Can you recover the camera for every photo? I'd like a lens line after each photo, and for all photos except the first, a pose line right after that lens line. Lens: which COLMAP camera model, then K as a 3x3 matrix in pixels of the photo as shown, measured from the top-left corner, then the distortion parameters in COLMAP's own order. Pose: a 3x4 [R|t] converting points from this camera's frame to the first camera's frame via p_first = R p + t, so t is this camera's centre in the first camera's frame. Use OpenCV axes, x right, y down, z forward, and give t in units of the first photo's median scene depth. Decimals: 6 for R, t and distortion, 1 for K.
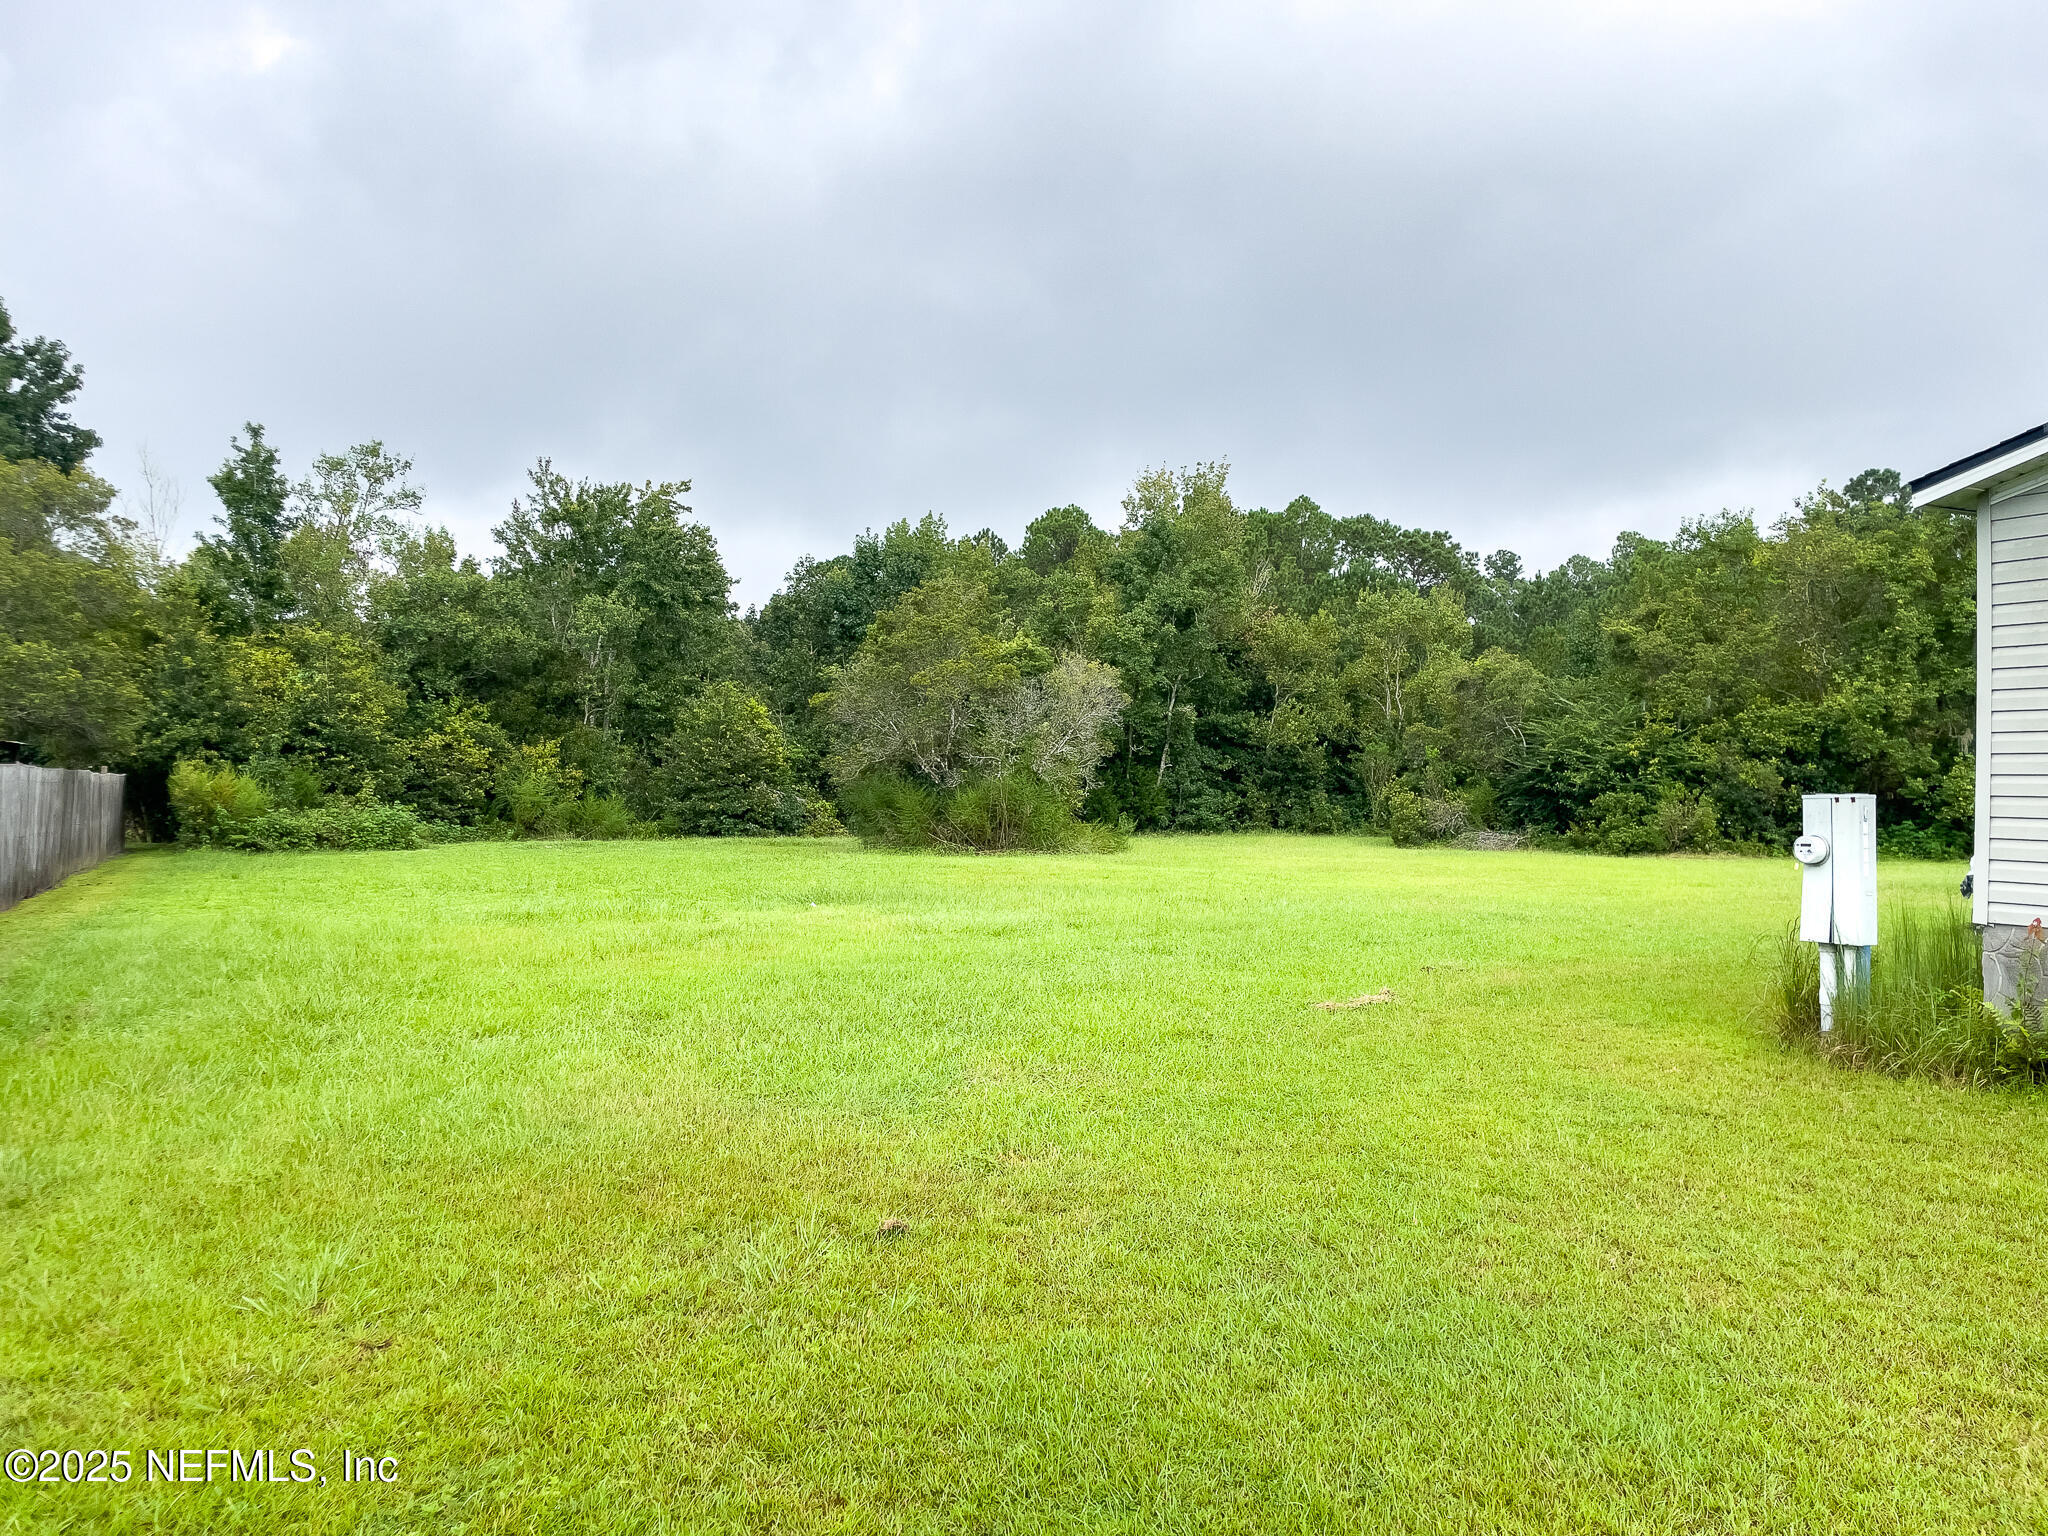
lens RADIAL K [[1538.6, 0, 1037.4], [0, 1538.6, 776.0], [0, 0, 1]] dist [0.037201, -0.047921]
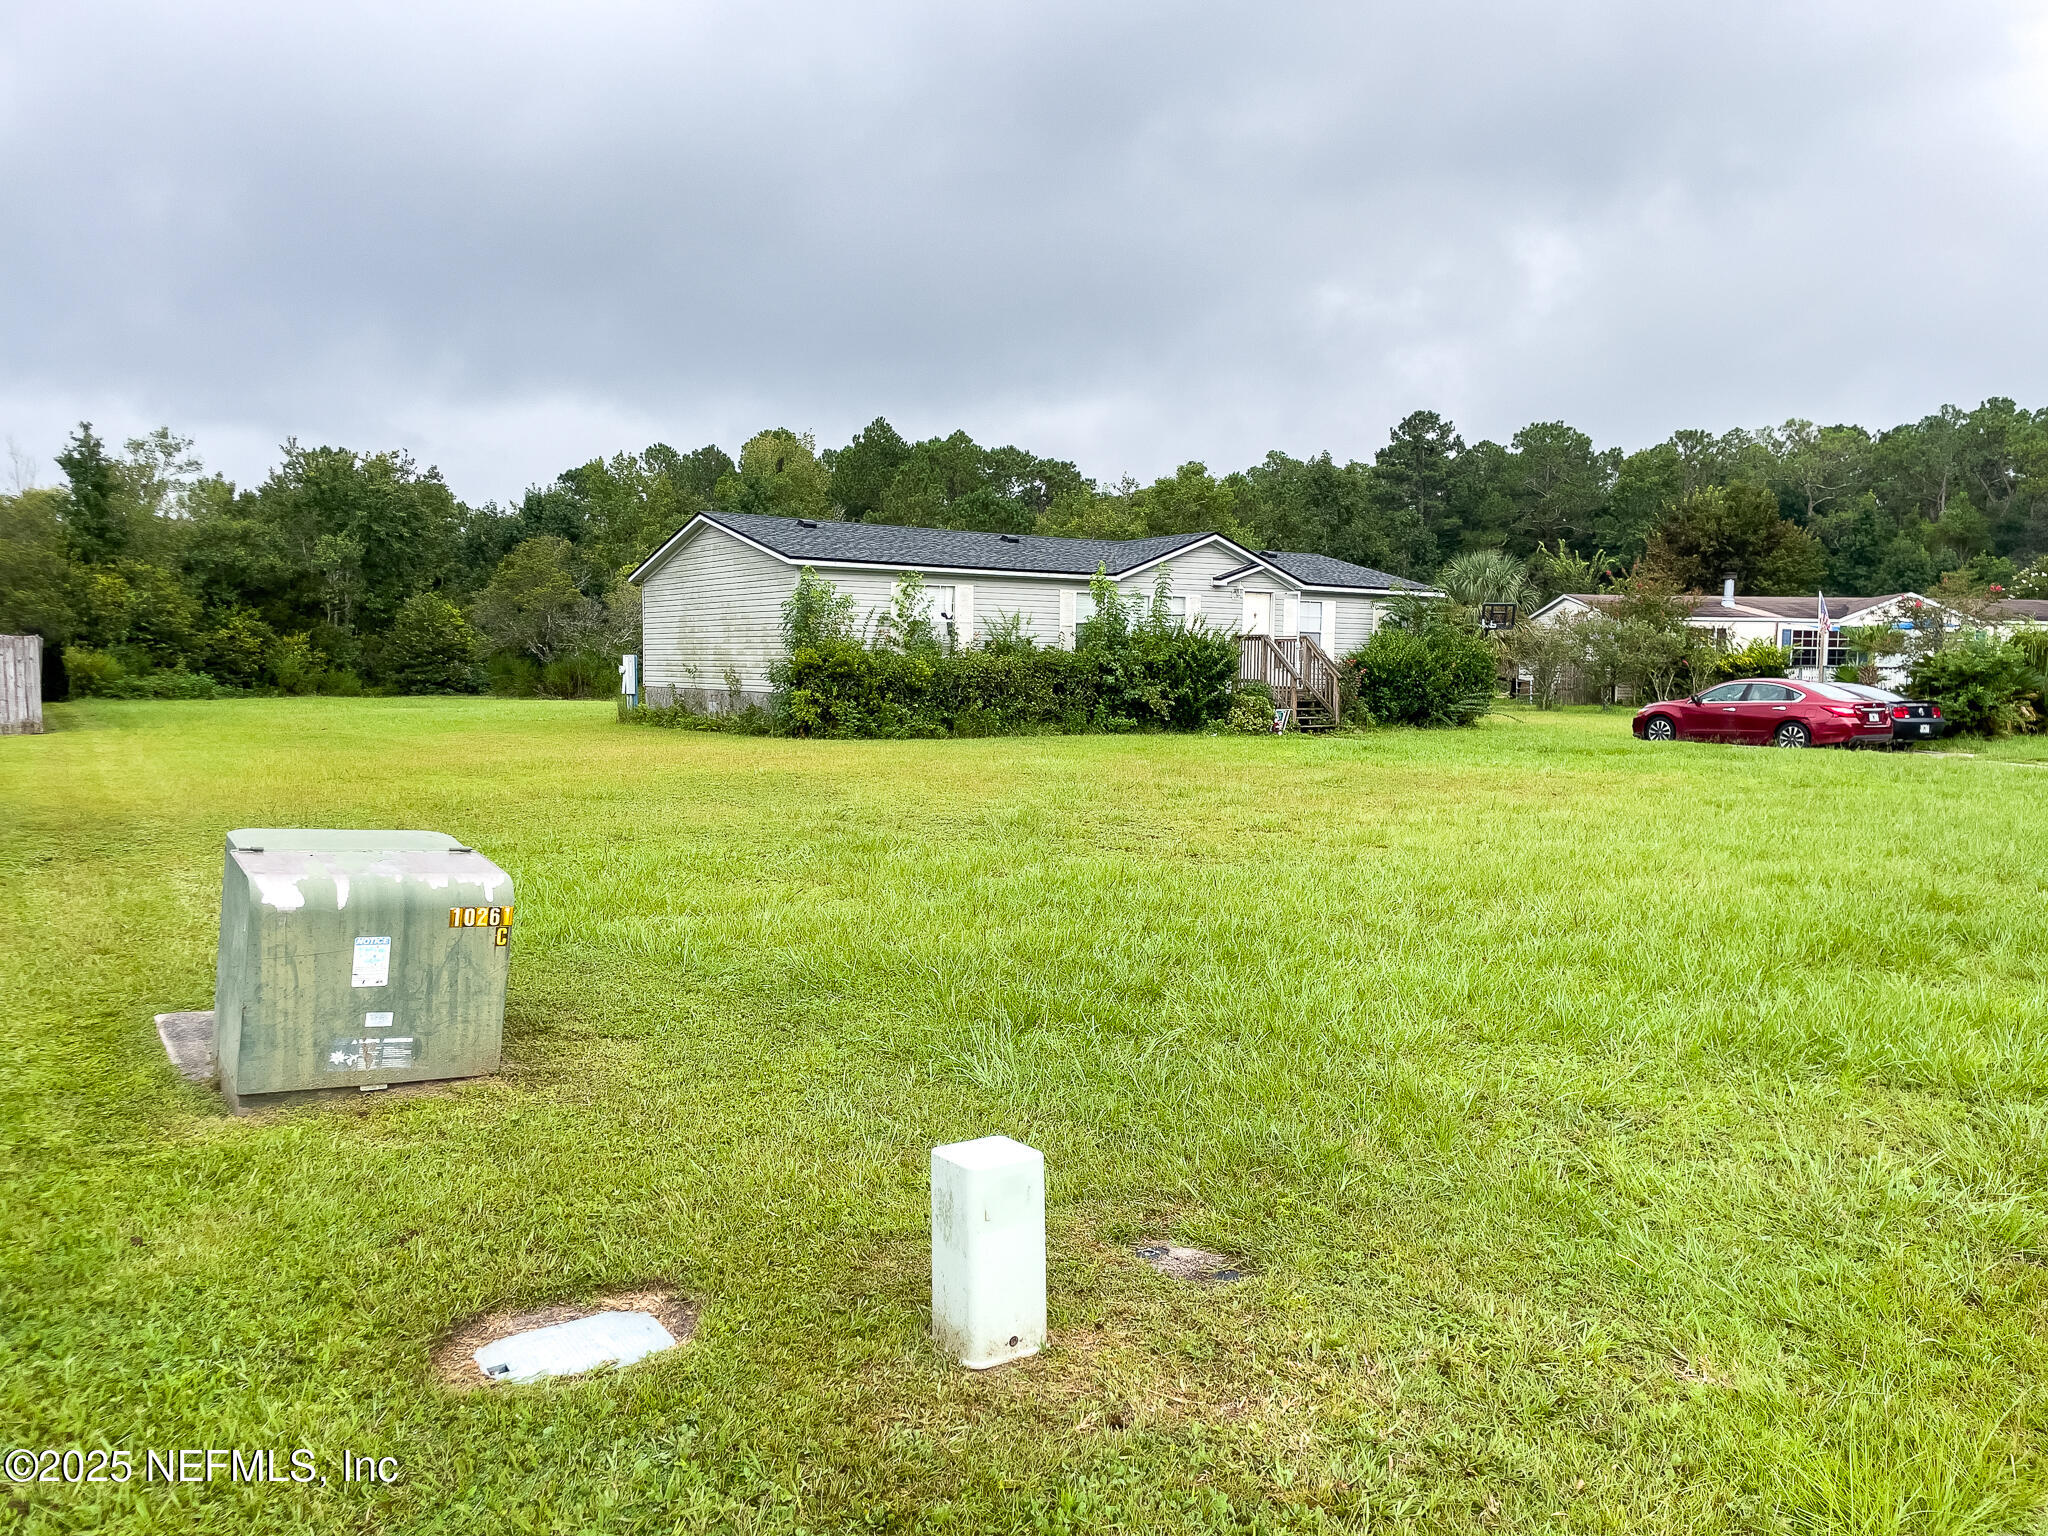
lens RADIAL K [[1538.6, 0, 1054.4], [0, 1538.6, 810.7], [0, 0, 1]] dist [0.037201, -0.047921]
pose [[0.992696, -0.015618, 0.119627, 0.240242], [0.004090, 0.995371, 0.096016, 0.007876], [-0.120573, -0.094826, 0.988165, -0.629230]]
